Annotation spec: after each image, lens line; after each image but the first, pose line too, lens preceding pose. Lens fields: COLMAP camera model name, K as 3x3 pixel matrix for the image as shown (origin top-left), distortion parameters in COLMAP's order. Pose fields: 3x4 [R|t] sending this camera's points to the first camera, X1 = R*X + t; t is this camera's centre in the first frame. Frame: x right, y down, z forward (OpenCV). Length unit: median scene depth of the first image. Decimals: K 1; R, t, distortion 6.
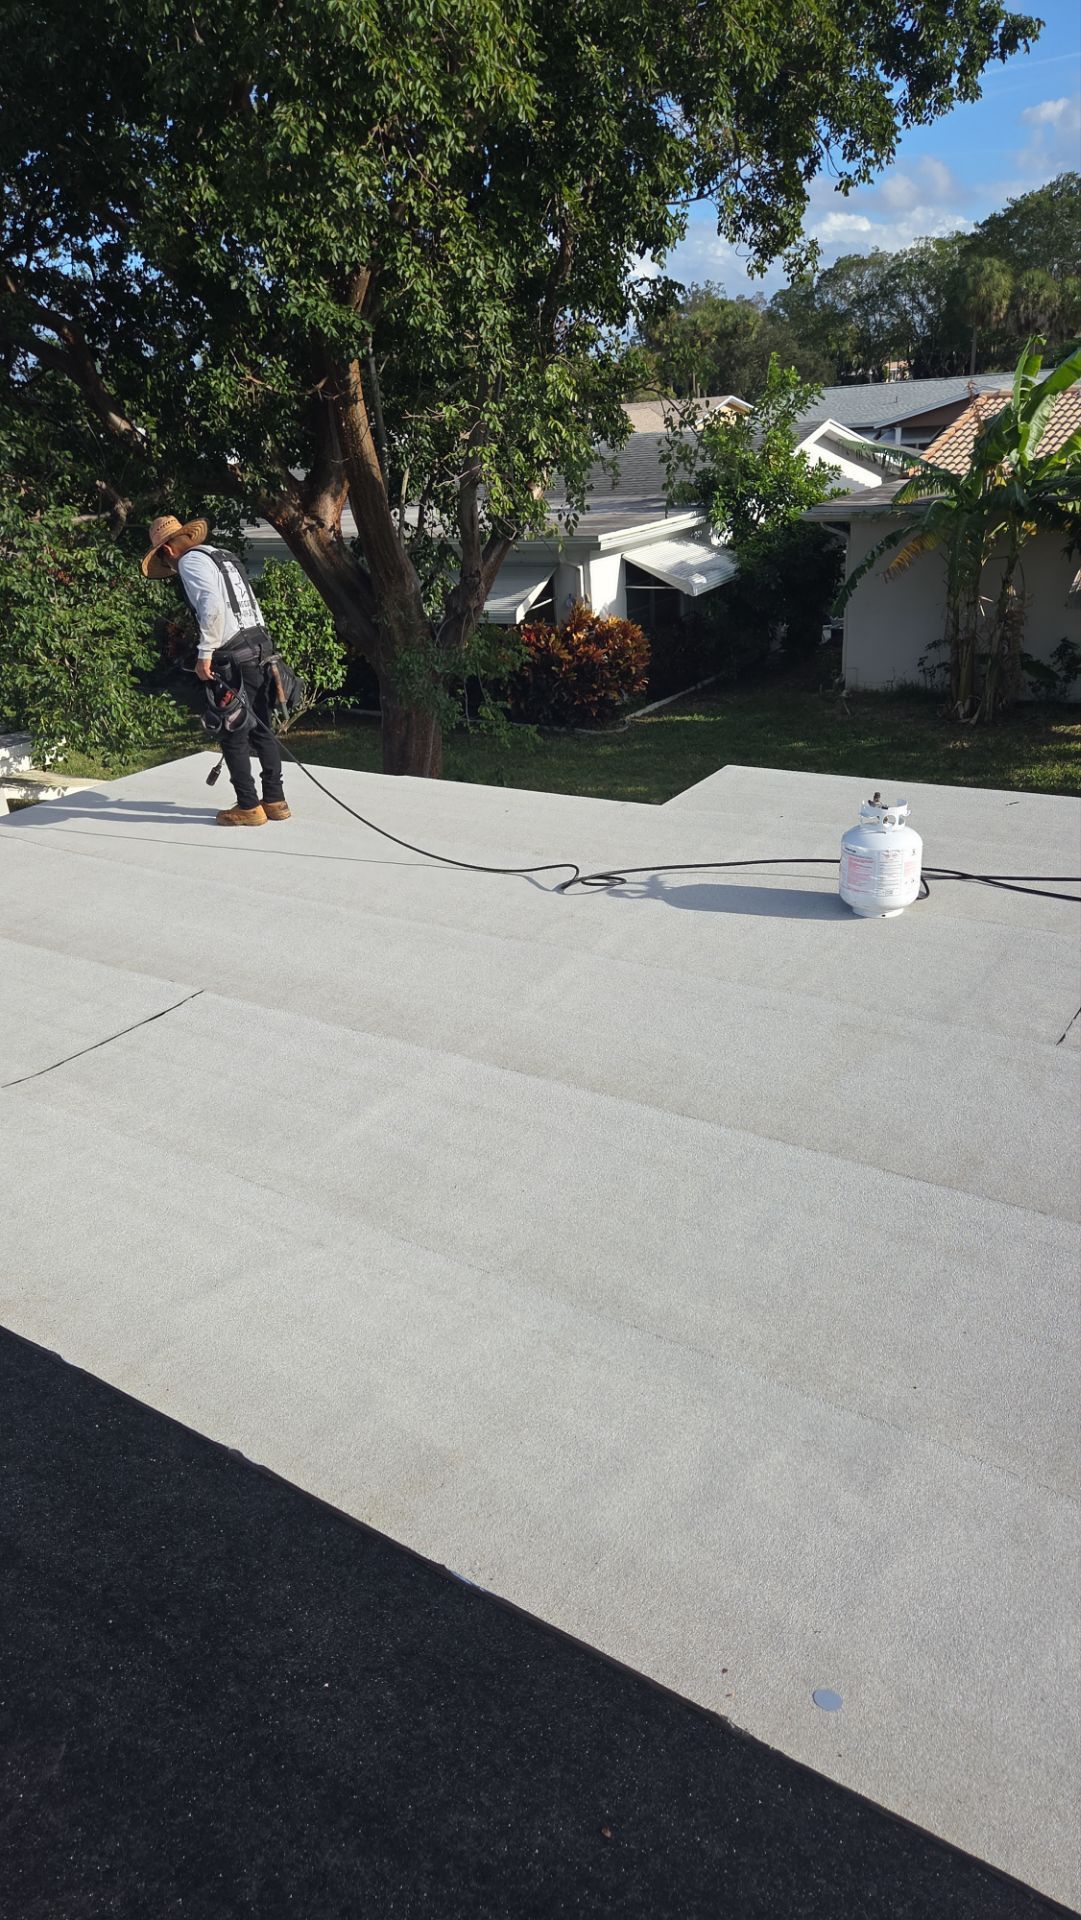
lens RADIAL K [[1298.7, 0, 511.9], [0, 1298.7, 965.5], [0, 0, 1]] dist [0.058420, -0.069486]
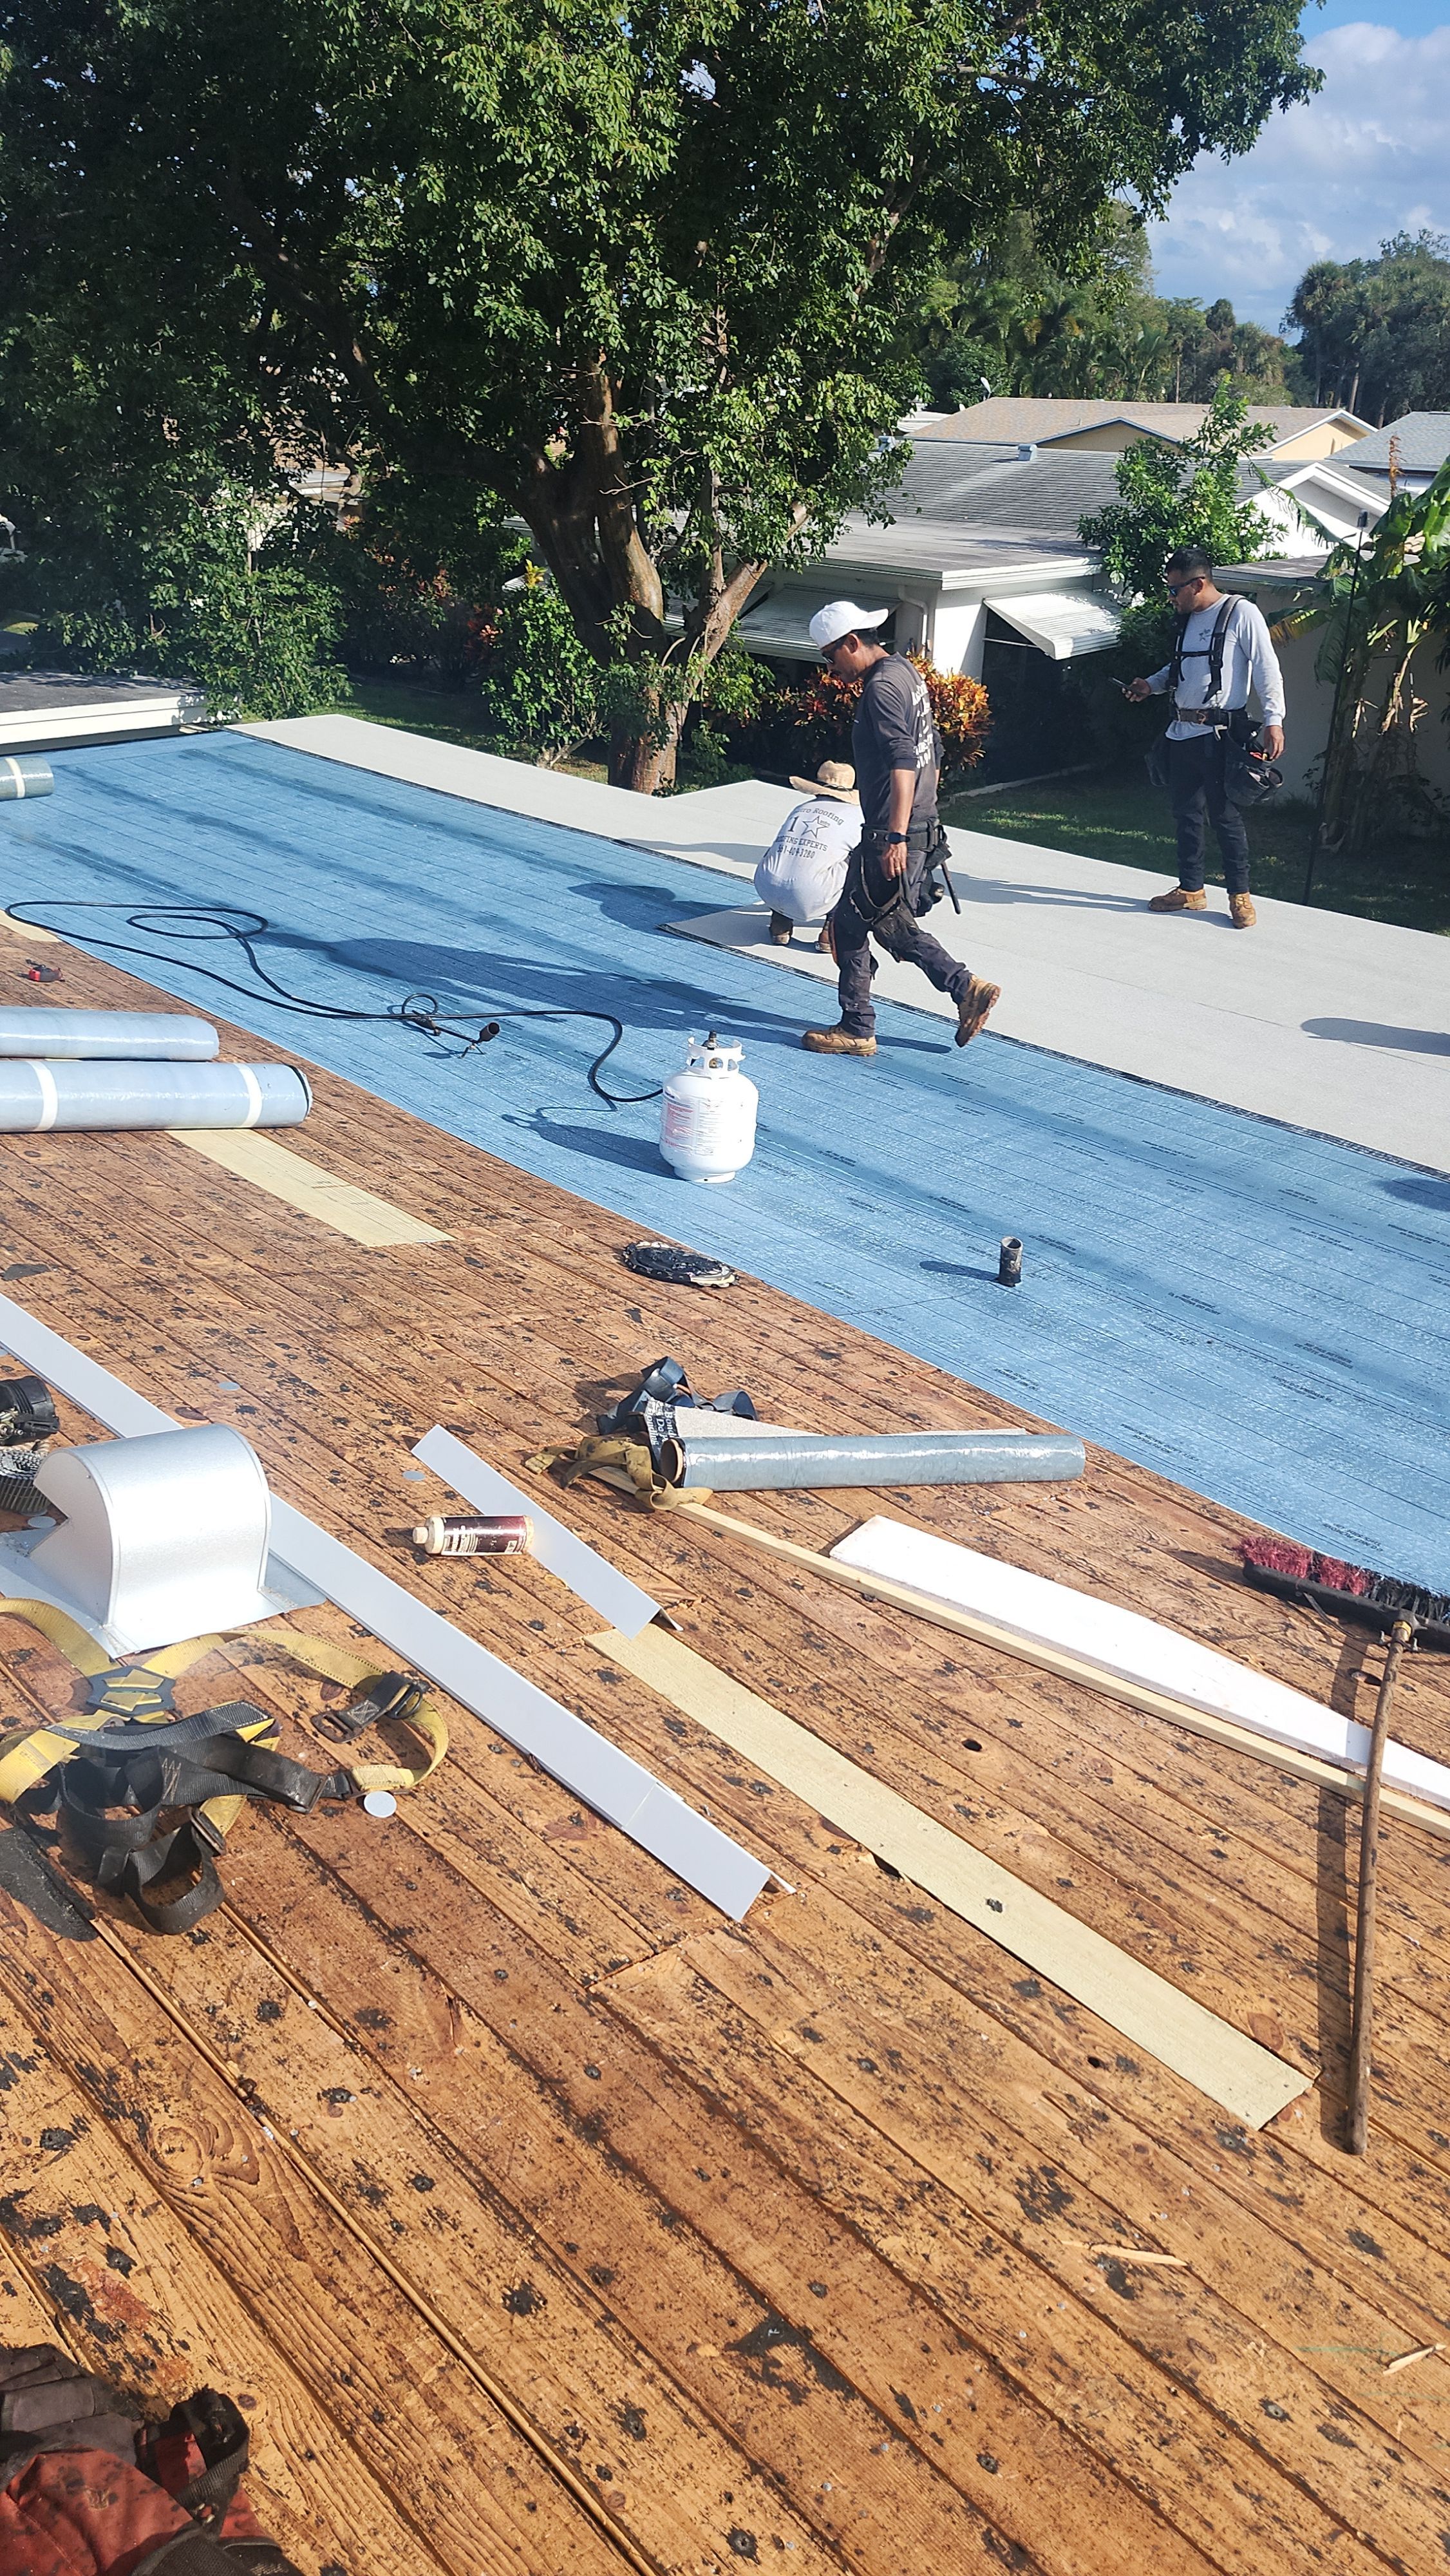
lens RADIAL K [[1774.9, 0, 725.0], [0, 1774.9, 1288.0], [0, 0, 1]] dist [0.027346, -0.052017]
pose [[0.978874, 0.168245, -0.116188, 0.230816], [-0.159103, 0.983683, 0.083986, 0.091703], [0.128423, -0.063726, 0.989670, -0.325772]]
